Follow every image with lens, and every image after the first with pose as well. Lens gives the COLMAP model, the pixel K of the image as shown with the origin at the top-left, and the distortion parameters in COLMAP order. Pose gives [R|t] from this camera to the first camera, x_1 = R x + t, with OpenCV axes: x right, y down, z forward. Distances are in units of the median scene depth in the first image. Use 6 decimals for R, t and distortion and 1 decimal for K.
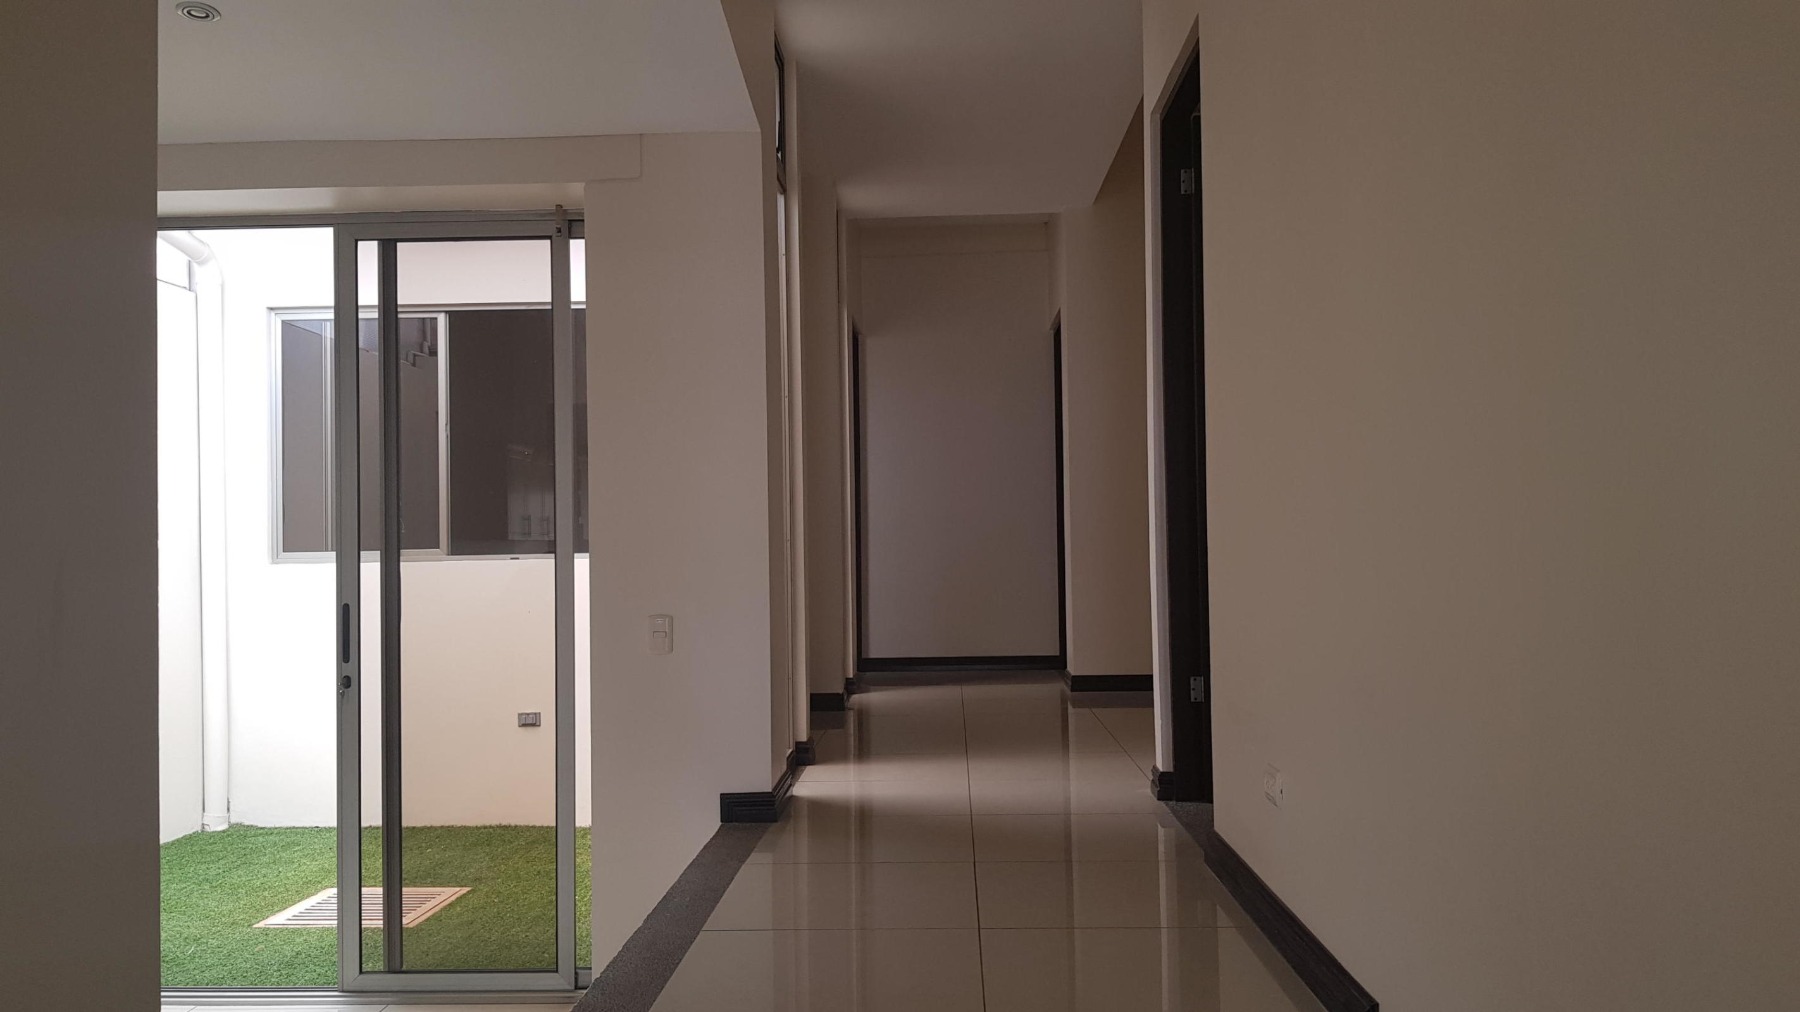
lens RADIAL K [[1432.1, 0, 893.1], [0, 1432.1, 479.3], [0, 0, 1]] dist [0.079895, -0.126378]
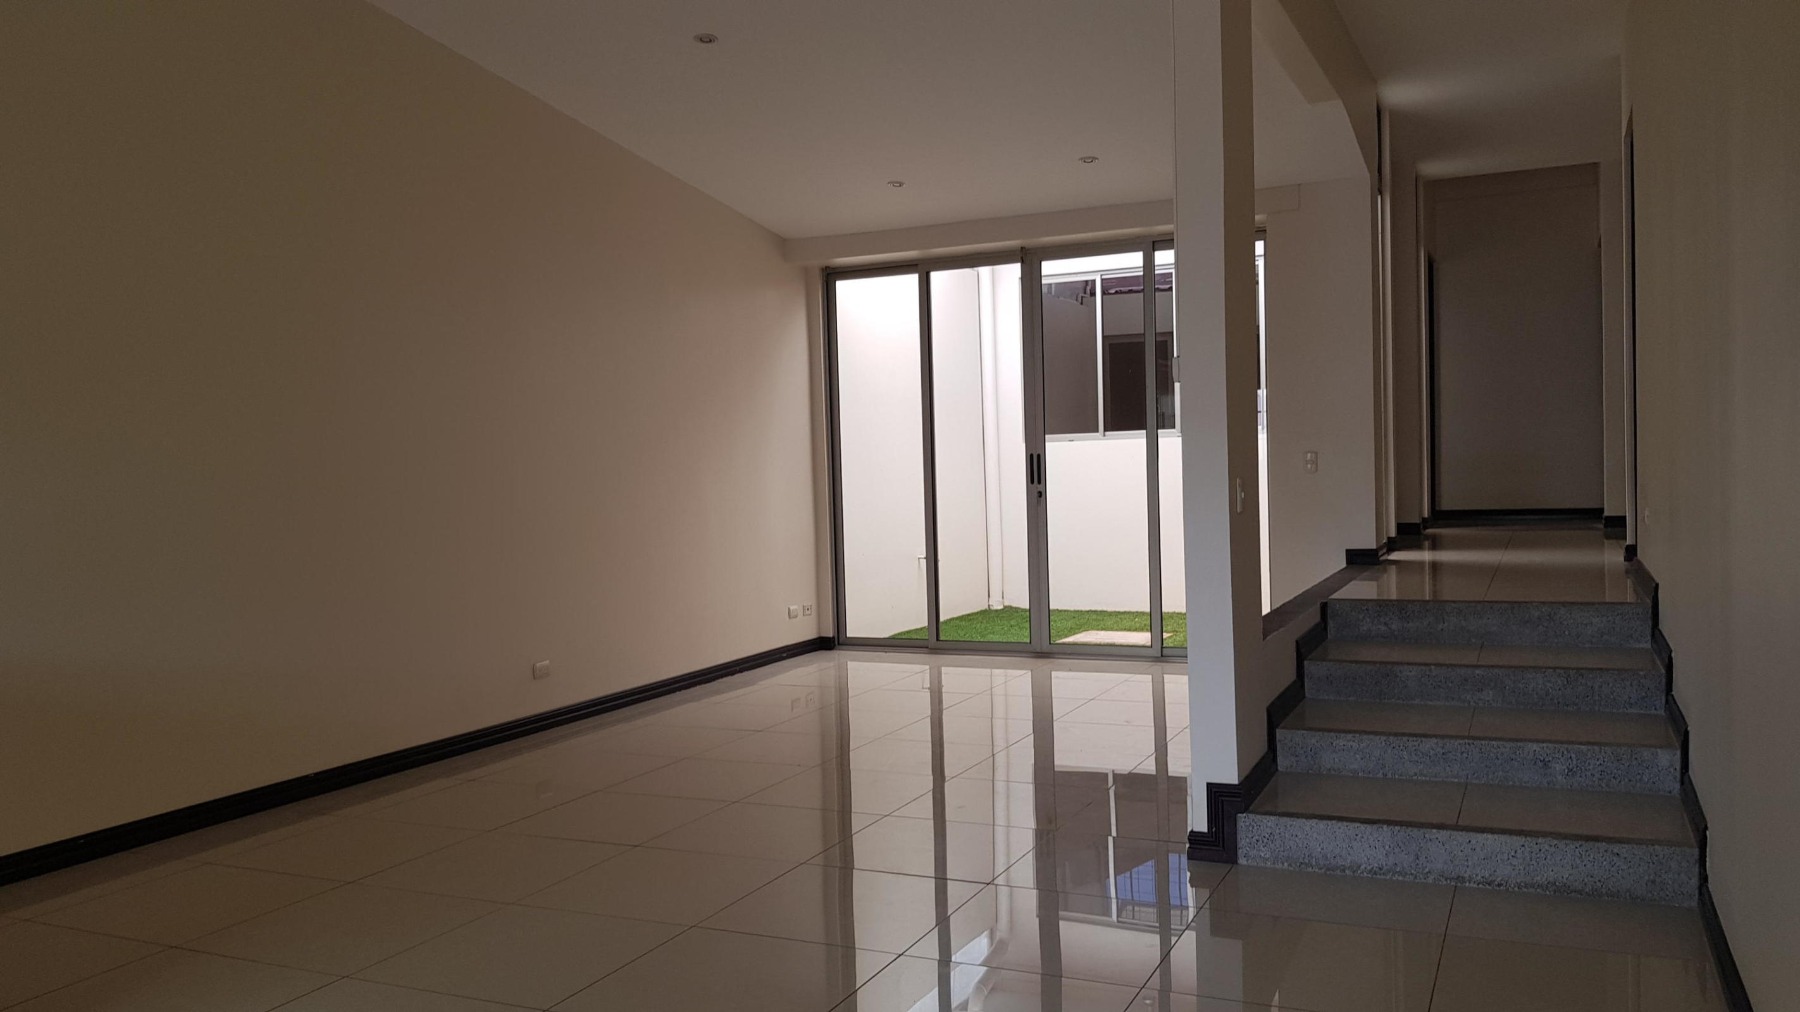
lens RADIAL K [[1432.1, 0, 893.1], [0, 1432.1, 479.3], [0, 0, 1]] dist [0.079895, -0.126378]
pose [[0.926808, 0.001096, -0.375533, 0.022097], [0.021460, 0.998207, 0.055877, 0.012680], [0.374921, -0.059846, 0.925123, -0.613565]]
